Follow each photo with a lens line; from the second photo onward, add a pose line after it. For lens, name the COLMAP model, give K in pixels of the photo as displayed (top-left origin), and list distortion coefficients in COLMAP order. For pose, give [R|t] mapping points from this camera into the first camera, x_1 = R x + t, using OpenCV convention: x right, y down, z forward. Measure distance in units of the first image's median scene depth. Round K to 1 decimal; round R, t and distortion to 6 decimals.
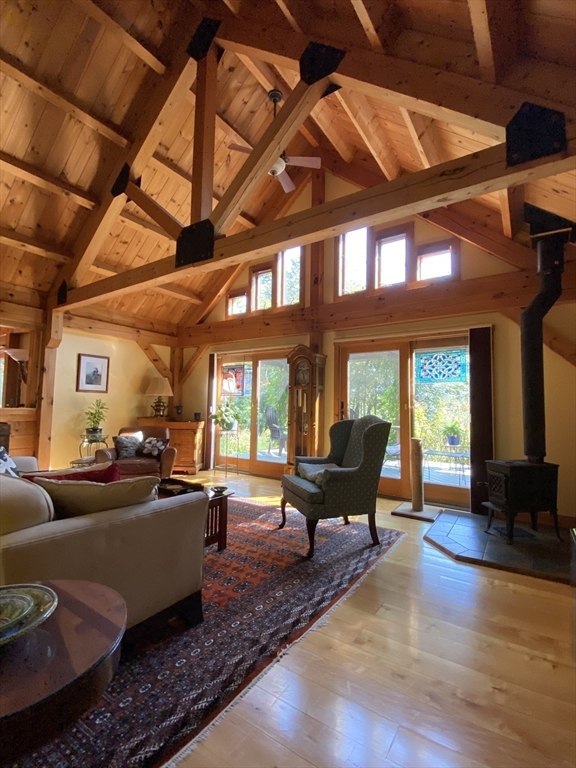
lens RADIAL K [[353.2, 0, 288.0], [0, 353.2, 384.0], [0, 0, 1]] dist [0.020944, -0.015704]
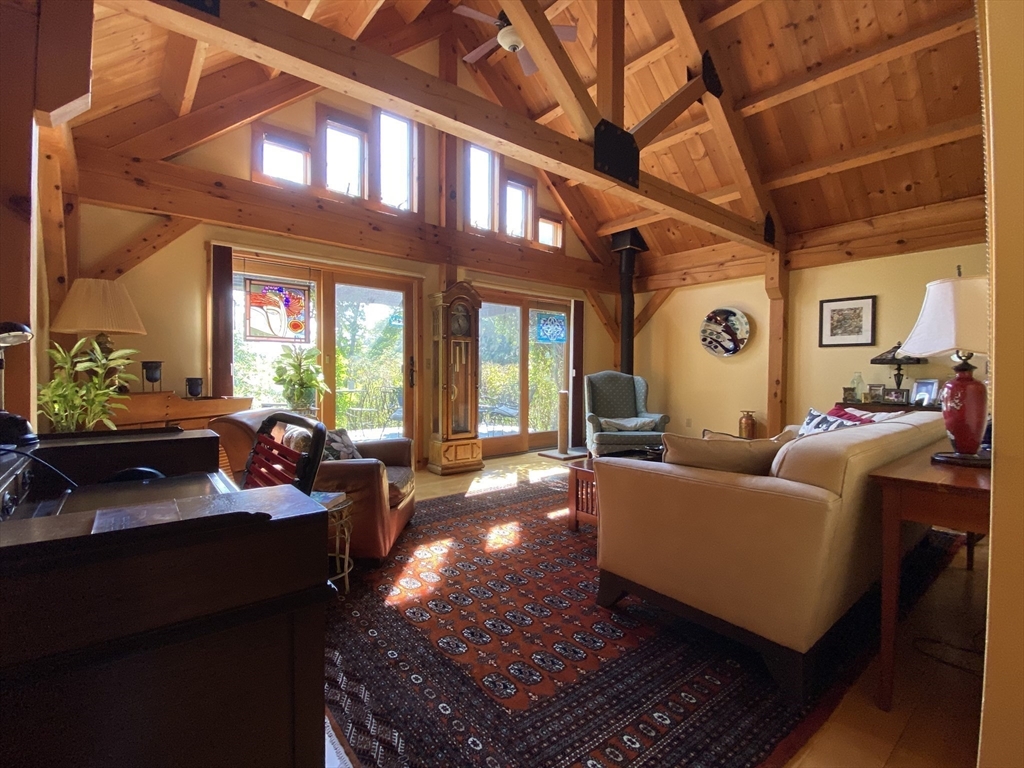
lens RADIAL K [[470.9, 0, 512.0], [0, 470.9, 384.0], [0, 0, 1]] dist [0.020944, -0.015704]
pose [[0.270084, -0.047477, 0.961665, -0.821994], [-0.071875, 0.995003, 0.069309, 0.024437], [-0.960150, -0.087839, 0.265322, 0.566761]]
